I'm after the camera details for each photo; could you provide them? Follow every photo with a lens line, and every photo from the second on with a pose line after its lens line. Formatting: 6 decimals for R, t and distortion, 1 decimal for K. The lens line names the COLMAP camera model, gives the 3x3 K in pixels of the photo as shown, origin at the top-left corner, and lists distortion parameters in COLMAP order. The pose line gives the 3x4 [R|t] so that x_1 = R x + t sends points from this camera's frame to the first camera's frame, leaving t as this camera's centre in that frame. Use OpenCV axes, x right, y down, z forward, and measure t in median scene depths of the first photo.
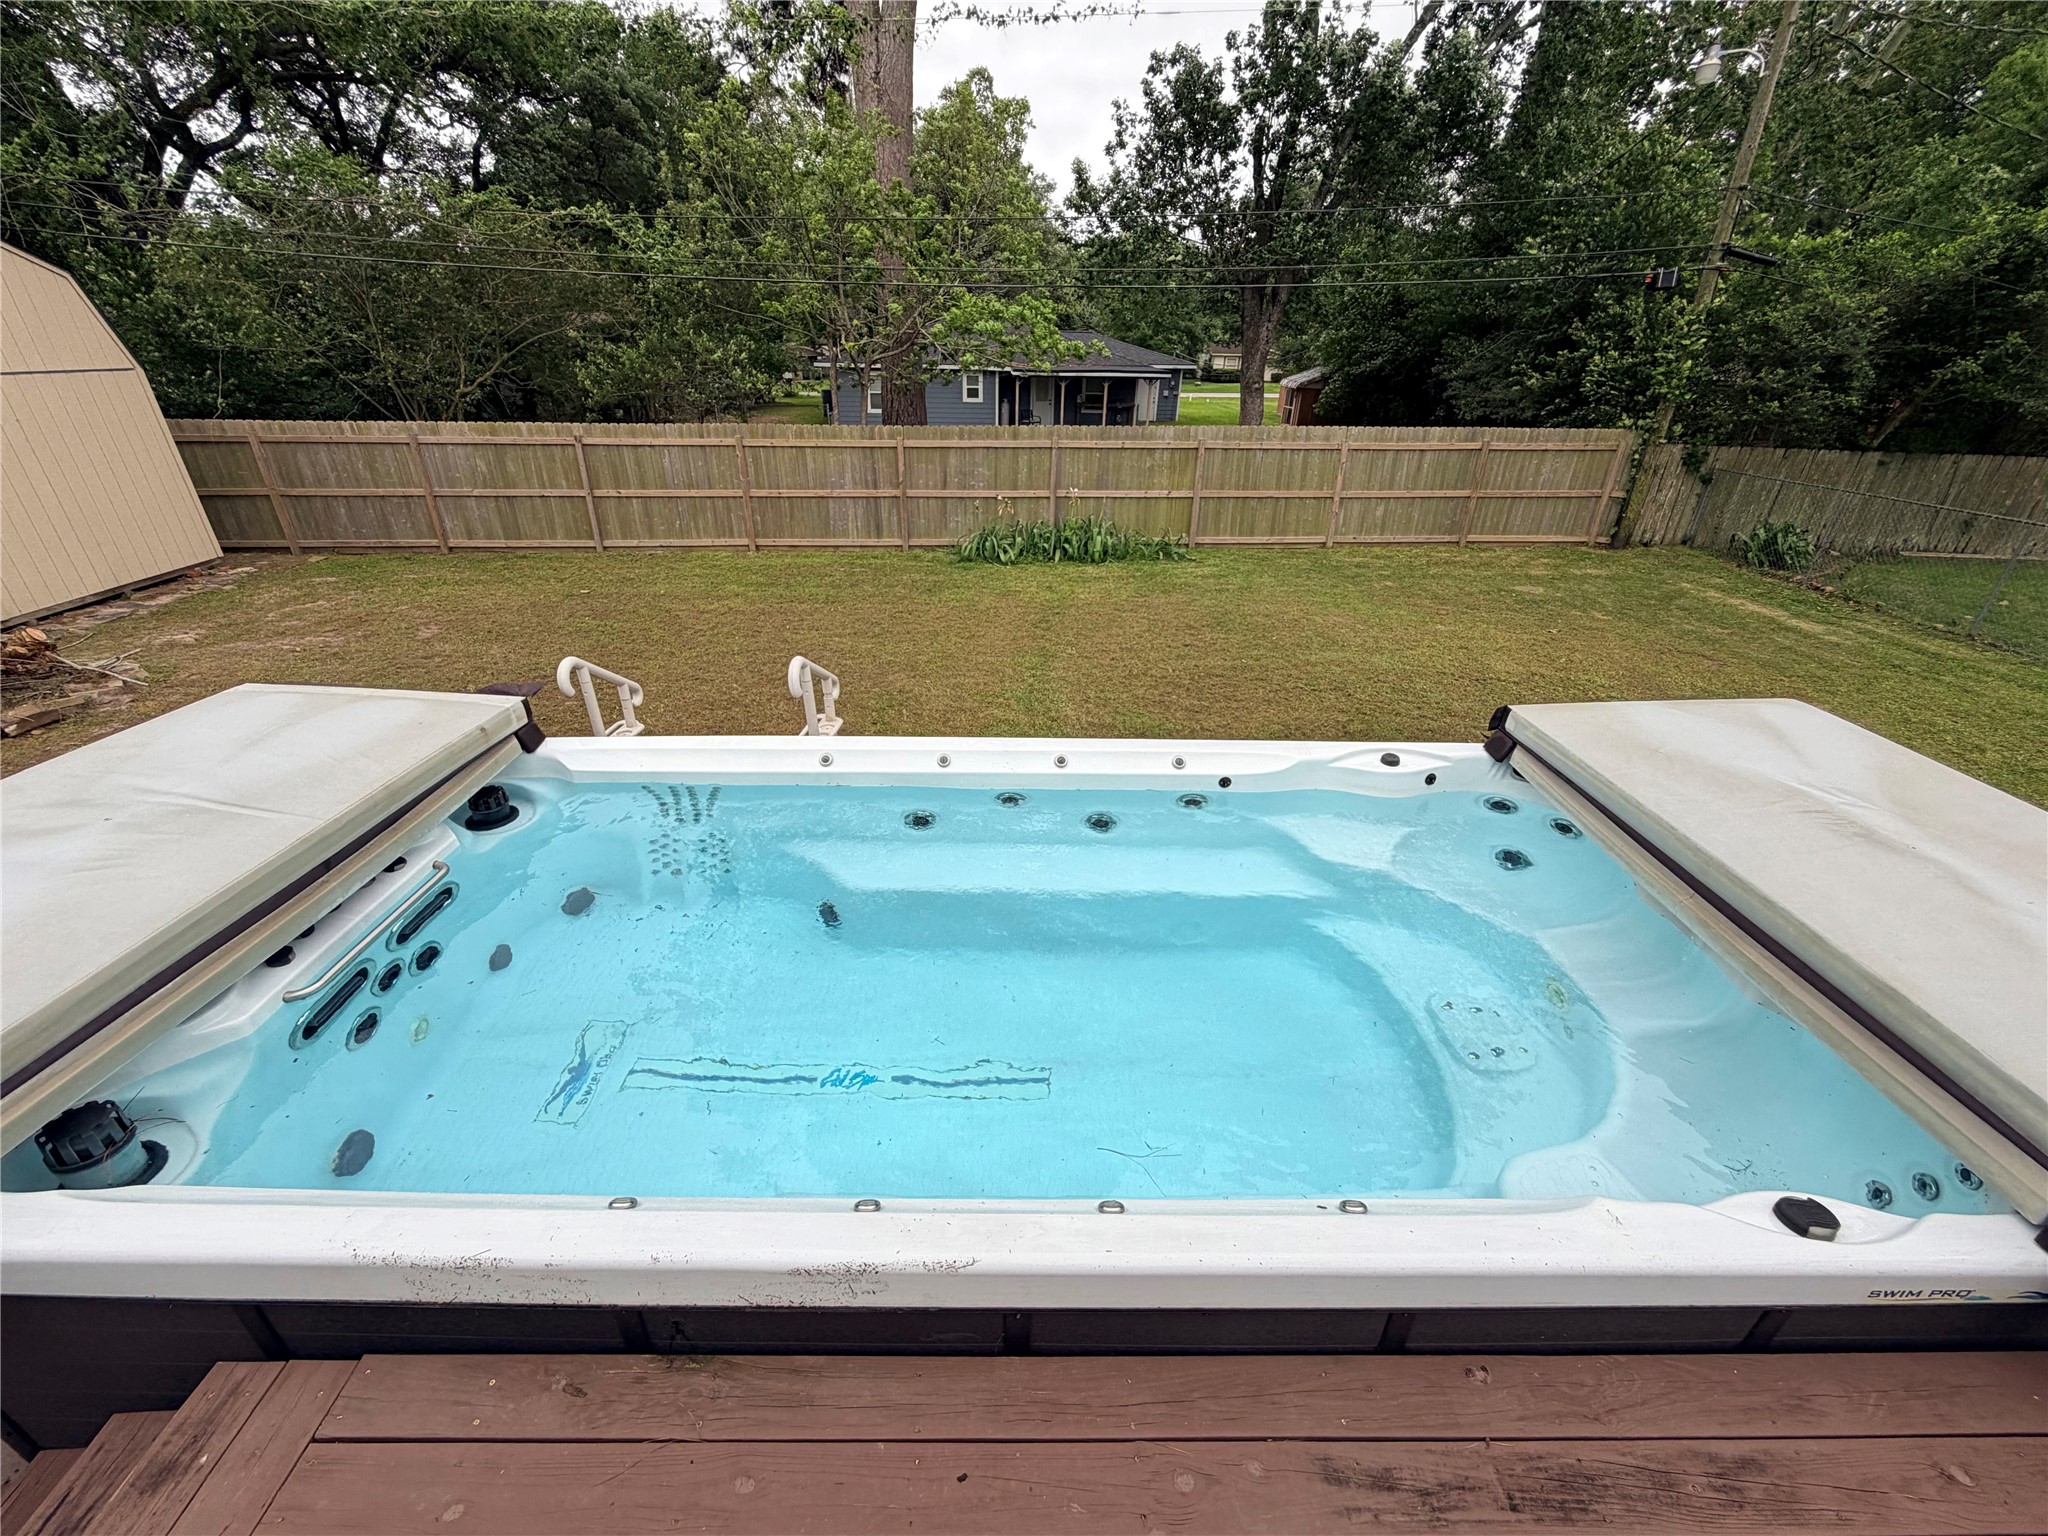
lens RADIAL K [[815.5, 0, 1021.9], [0, 815.5, 774.5], [0, 0, 1]] dist [-0.001981, -0.000452]
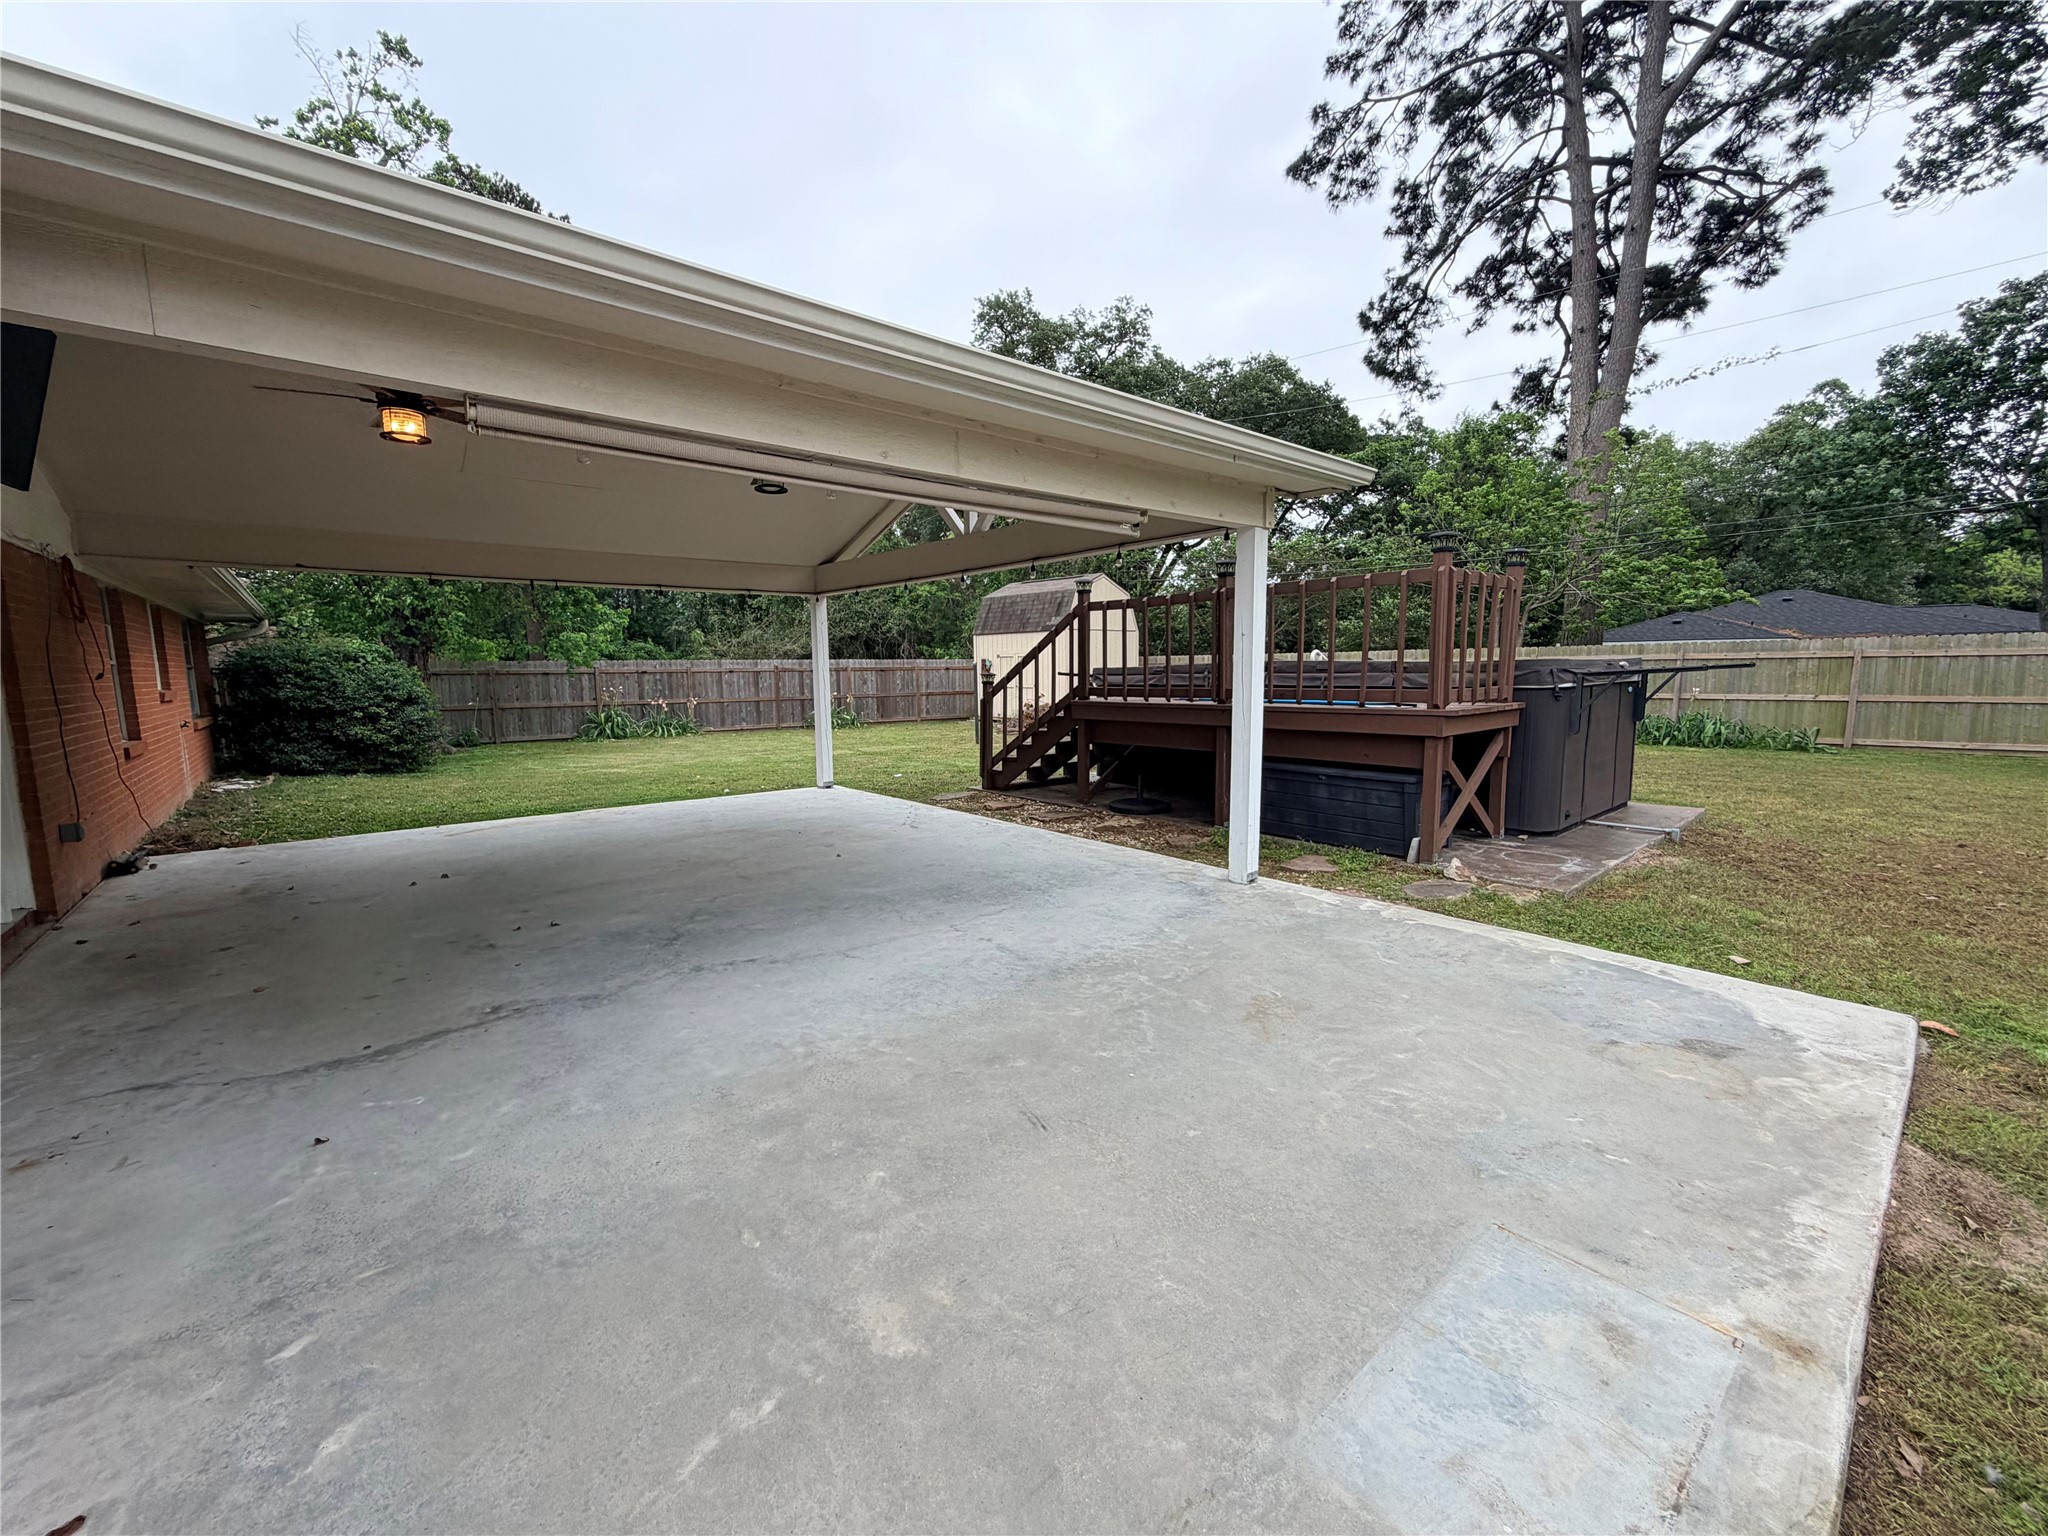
lens RADIAL K [[815.5, 0, 1021.7], [0, 815.5, 765.2], [0, 0, 1]] dist [-0.001981, -0.000452]
pose [[0.643623, 0.065249, -0.762556, 0.291156], [-0.333000, 0.920979, -0.202258, 0.268455], [0.689101, 0.384109, 0.614491, -0.307839]]
